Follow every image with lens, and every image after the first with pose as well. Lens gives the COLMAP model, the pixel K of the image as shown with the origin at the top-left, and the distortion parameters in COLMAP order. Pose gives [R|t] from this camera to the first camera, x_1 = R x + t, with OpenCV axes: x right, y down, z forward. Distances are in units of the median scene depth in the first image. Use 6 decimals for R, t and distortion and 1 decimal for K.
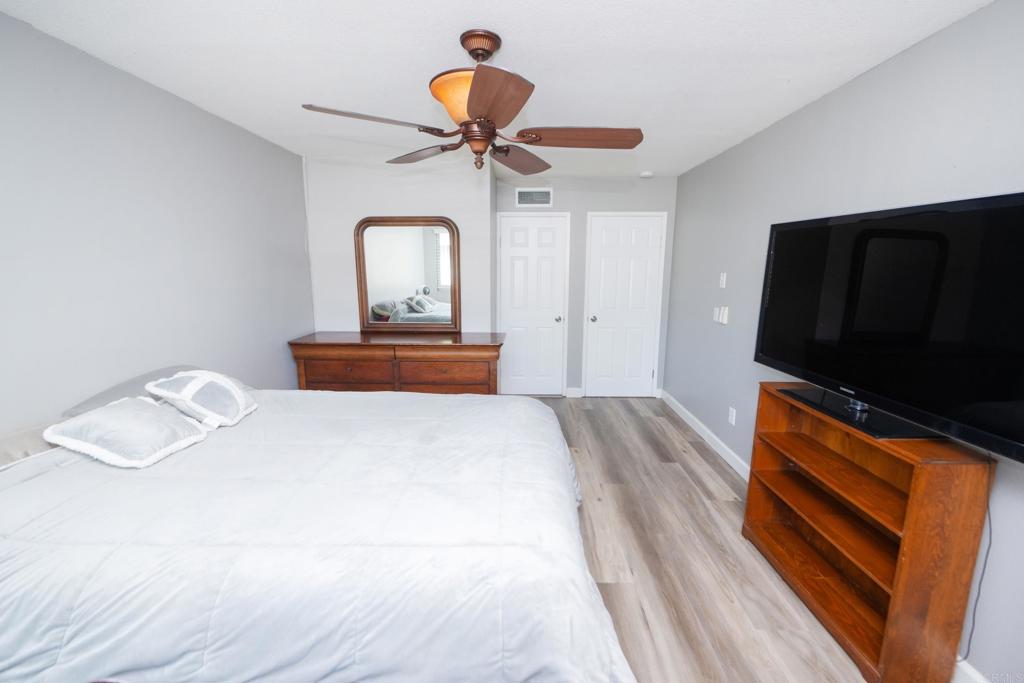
lens RADIAL K [[410.5, 0, 508.2], [0, 410.5, 333.5], [0, 0, 1]] dist [0.000636, 0.000139]
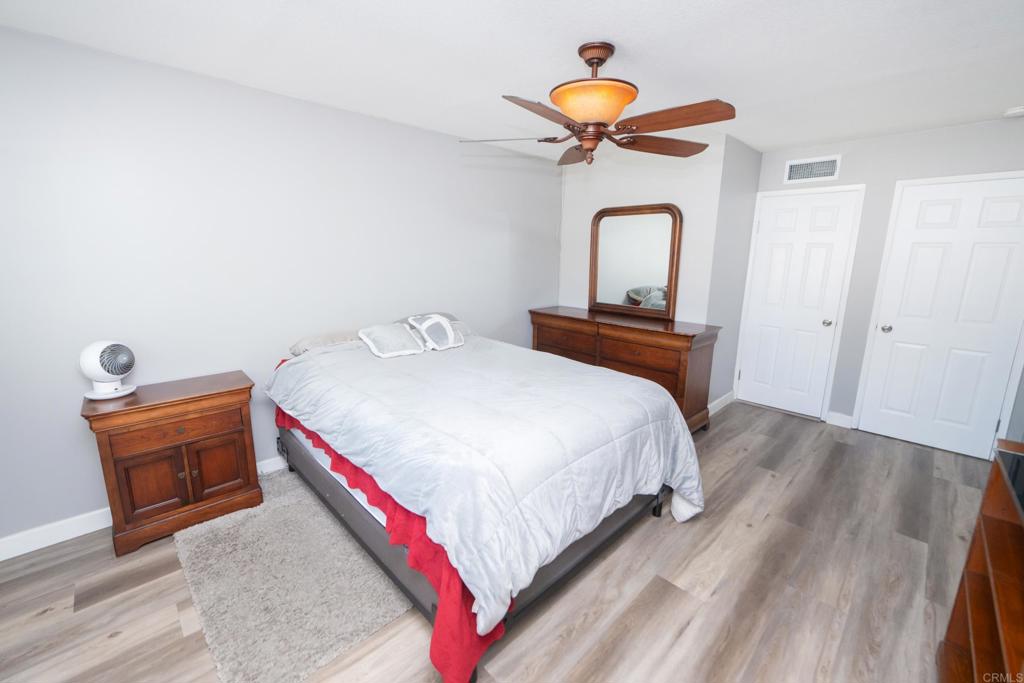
lens RADIAL K [[409.9, 0, 514.0], [0, 409.9, 335.0], [0, 0, 1]] dist [-0.000267, -0.000086]
pose [[0.724123, 0.145181, -0.674217, 0.305524], [-0.124561, 0.989047, 0.079193, 0.001796], [0.678329, 0.026635, 0.734275, 0.017513]]
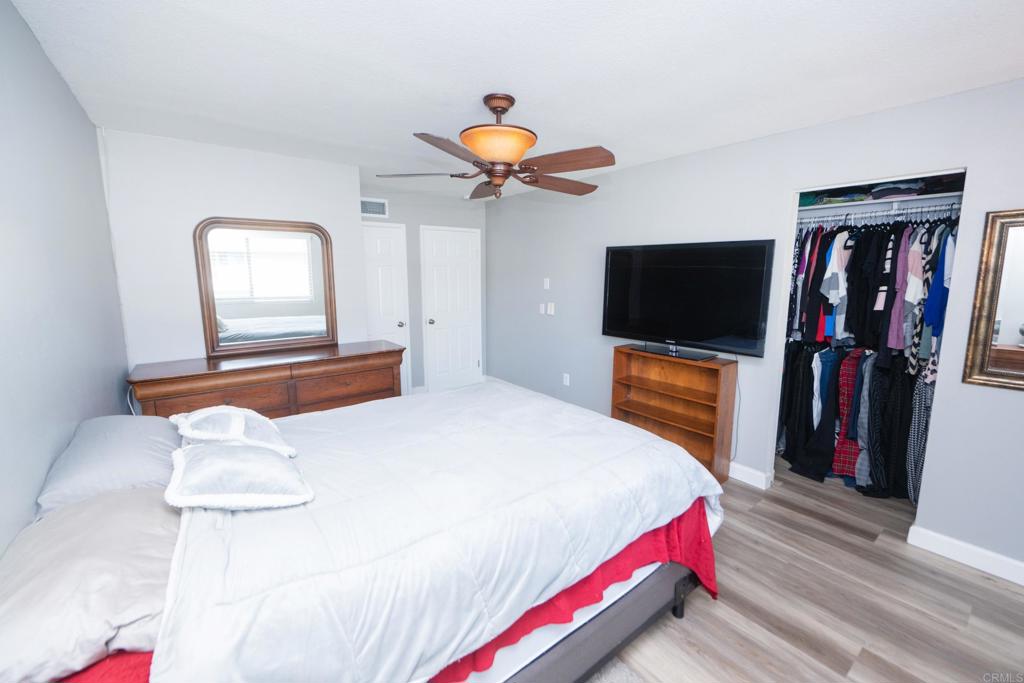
lens RADIAL K [[410.5, 0, 508.2], [0, 410.5, 333.5], [0, 0, 1]] dist [0.000636, 0.000139]
pose [[0.783479, -0.096092, 0.613944, -0.428951], [0.106629, 0.994107, 0.019519, -0.004271], [-0.612202, 0.050171, 0.789108, 0.002202]]
